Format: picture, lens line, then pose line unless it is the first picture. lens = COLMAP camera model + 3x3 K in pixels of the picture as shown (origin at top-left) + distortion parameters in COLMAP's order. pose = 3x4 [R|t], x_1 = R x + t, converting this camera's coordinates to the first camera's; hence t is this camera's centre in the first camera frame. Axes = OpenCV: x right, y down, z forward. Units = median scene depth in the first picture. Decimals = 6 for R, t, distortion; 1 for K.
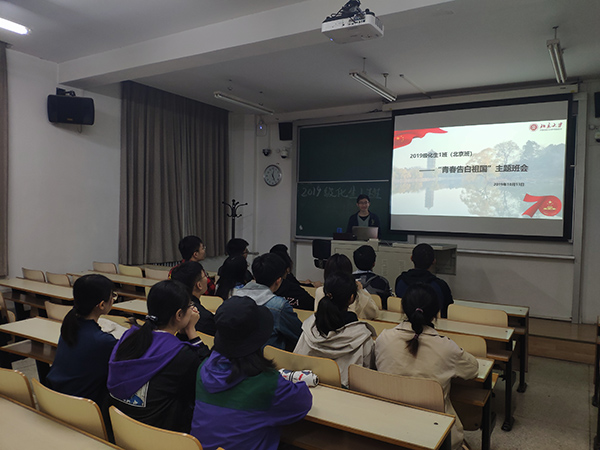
lens RADIAL K [[452.4, 0, 302.8], [0, 452.4, 224.5], [0, 0, 1]] dist [0.005792, 0.001548]
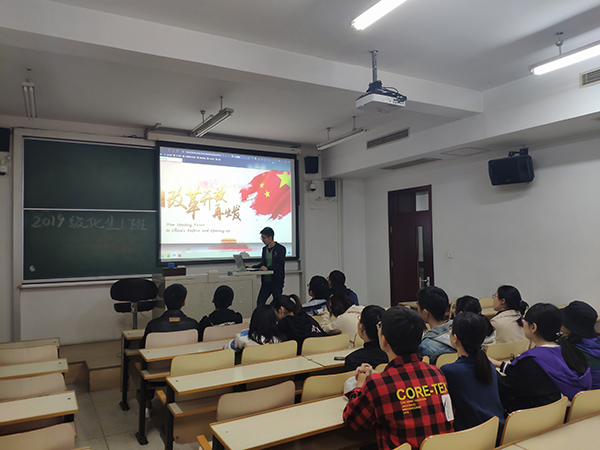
lens RADIAL K [[452.4, 0, 302.8], [0, 452.4, 224.5], [0, 0, 1]] dist [0.005792, 0.001548]
pose [[0.463597, -0.002184, 0.886044, -0.493848], [0.055331, 0.998117, -0.026490, -0.022648], [-0.884317, 0.061306, 0.462844, 0.250649]]
